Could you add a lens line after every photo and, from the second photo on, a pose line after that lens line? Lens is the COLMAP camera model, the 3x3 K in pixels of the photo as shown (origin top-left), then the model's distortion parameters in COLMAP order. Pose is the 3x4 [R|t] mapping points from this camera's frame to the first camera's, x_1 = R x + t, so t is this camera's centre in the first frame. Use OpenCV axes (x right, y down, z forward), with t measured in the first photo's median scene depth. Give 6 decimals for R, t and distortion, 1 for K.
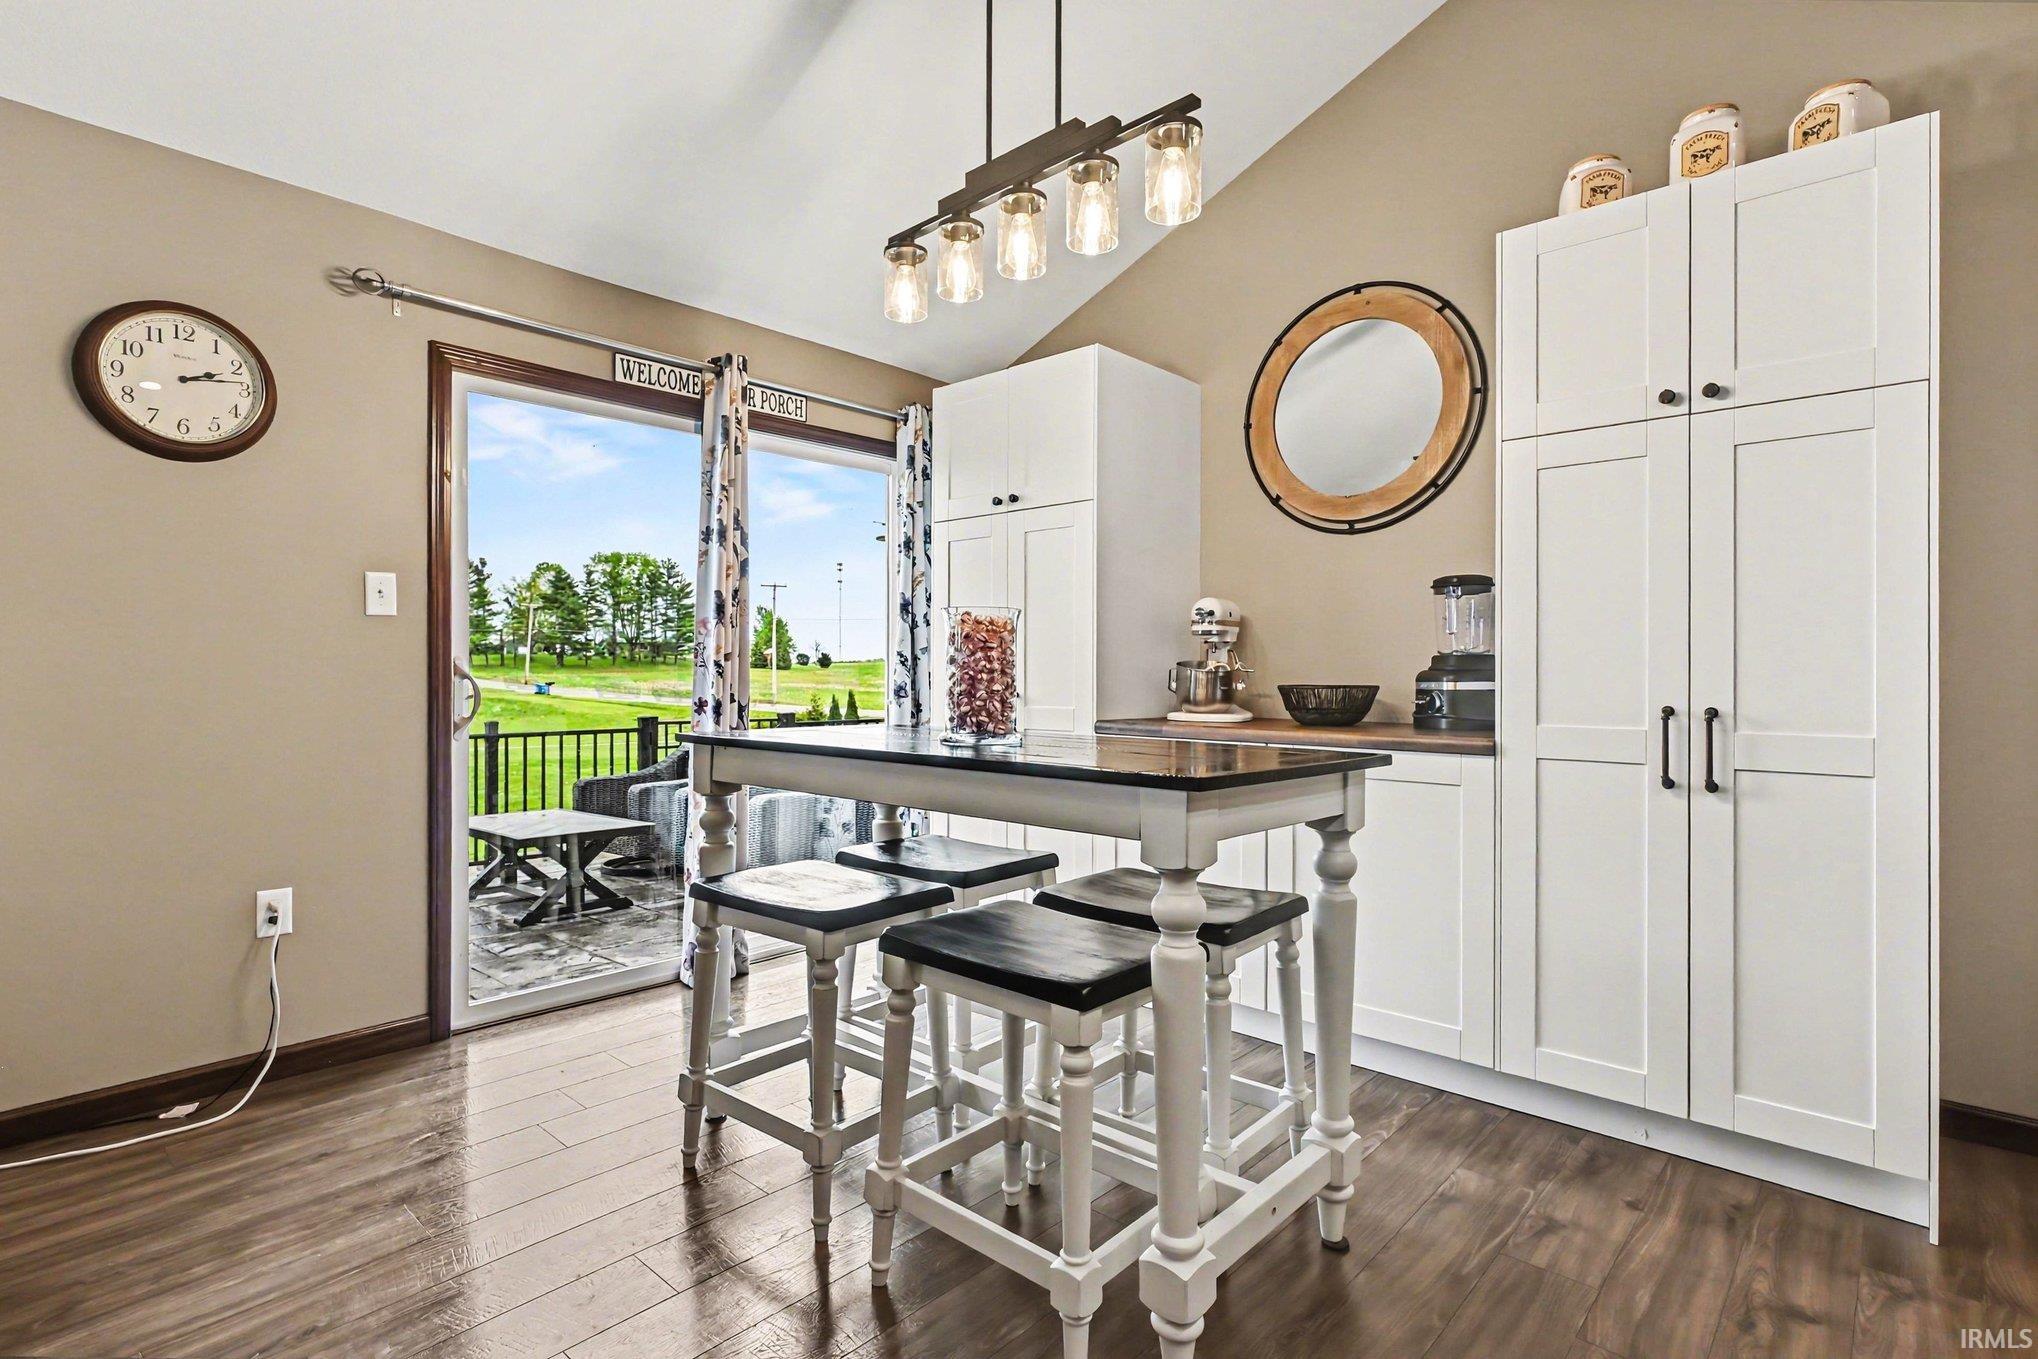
lens RADIAL K [[987.5, 0, 1013.9], [0, 987.5, 677.8], [0, 0, 1]] dist [-0.010737, 0.003437]
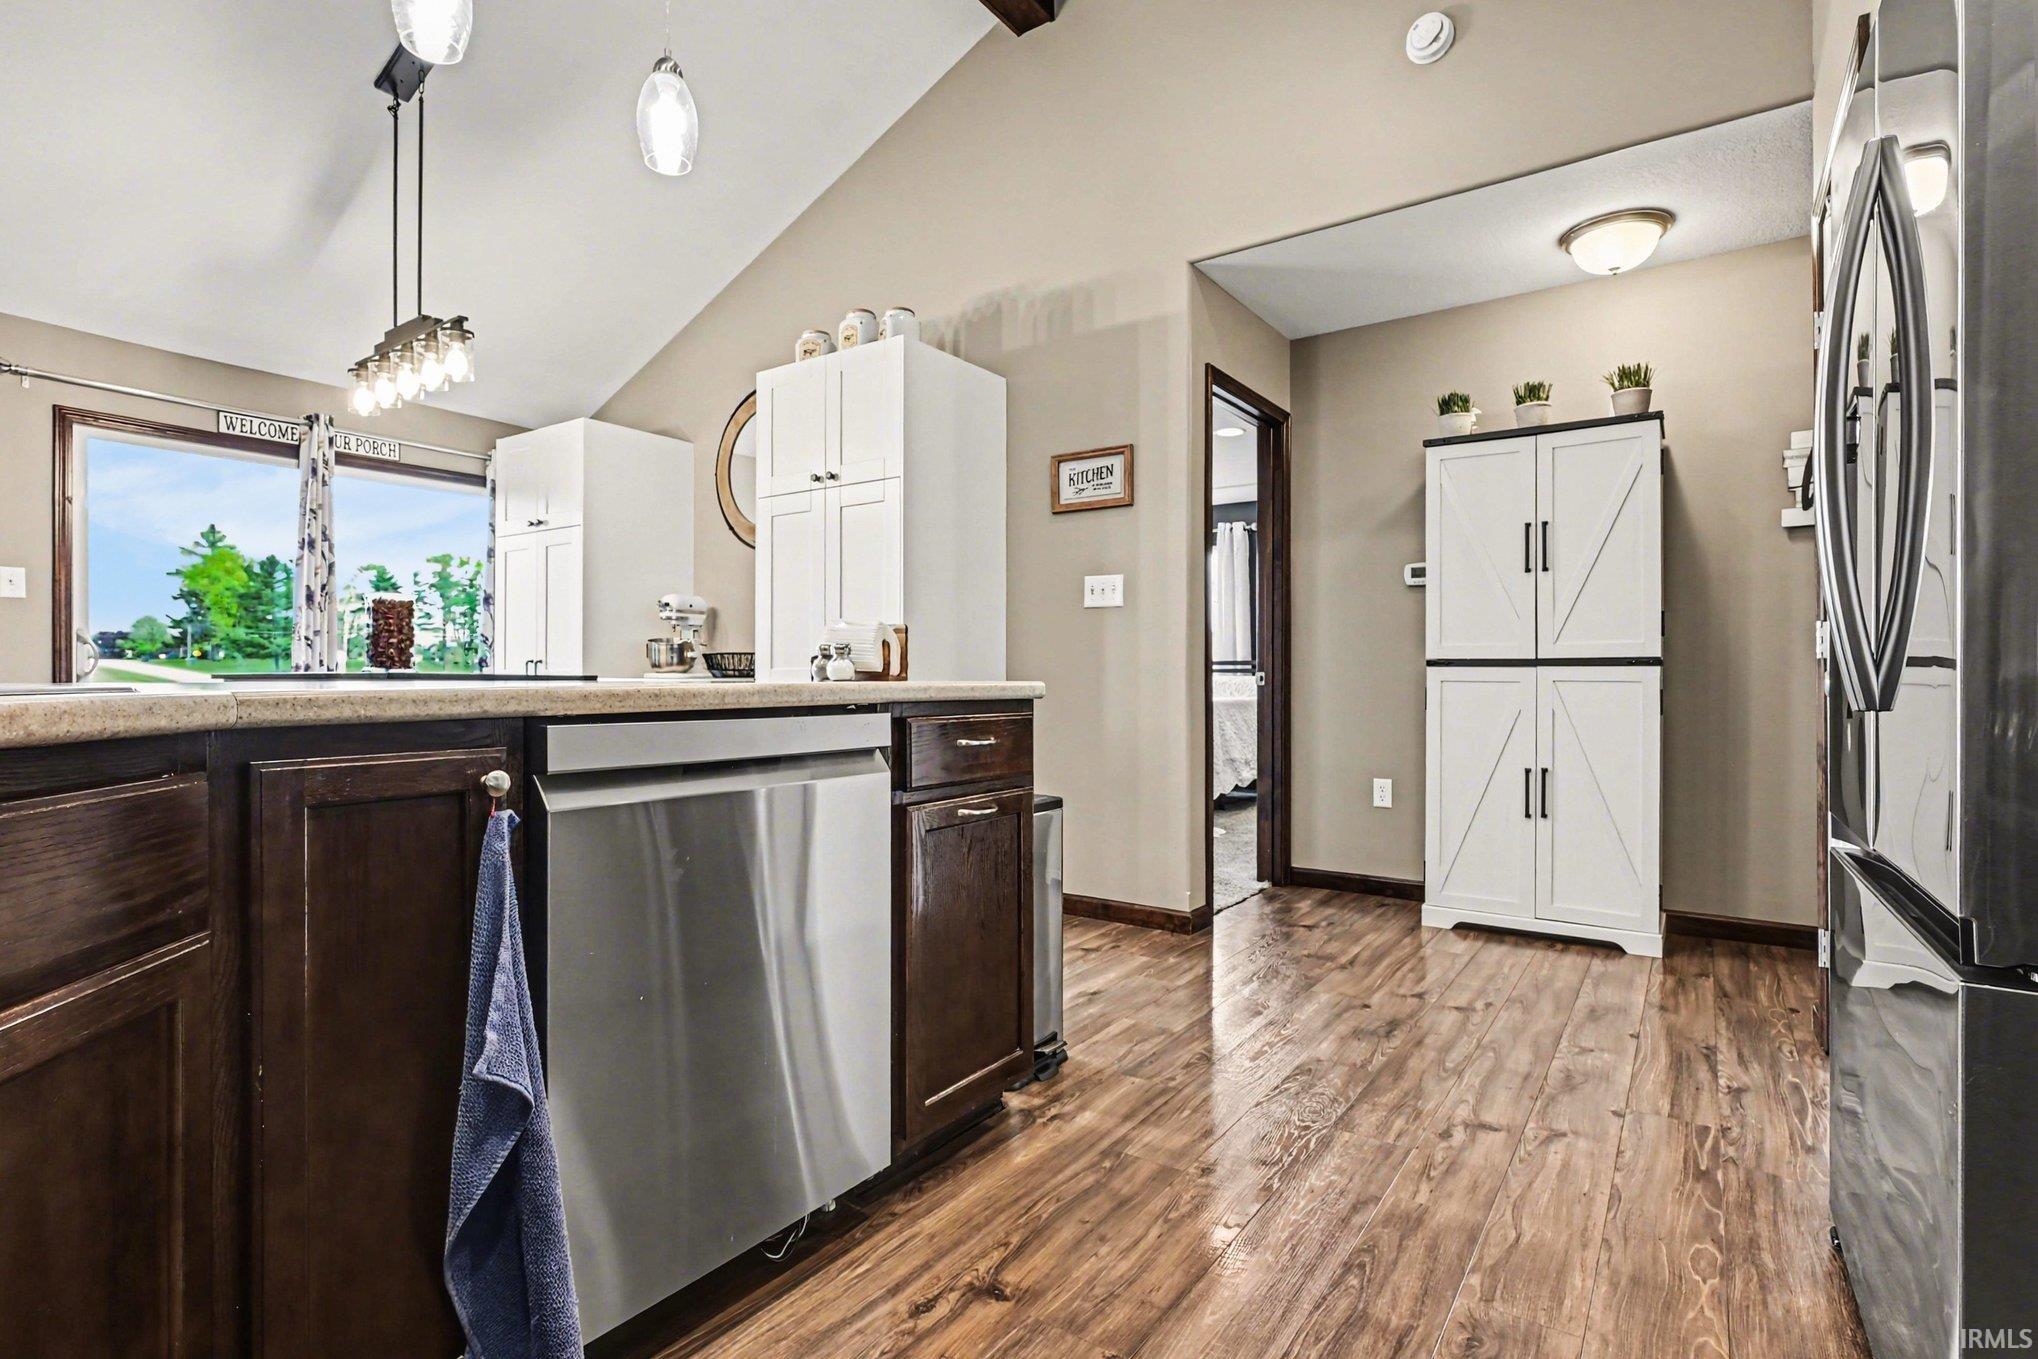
lens RADIAL K [[987.5, 0, 1027.8], [0, 987.5, 678.6], [0, 0, 1]] dist [-0.010737, 0.003437]
pose [[0.989598, -0.000274, 0.143860, 0.493637], [0.001248, 0.999977, -0.006685, 0.052560], [-0.143855, 0.006795, 0.989575, -0.496772]]
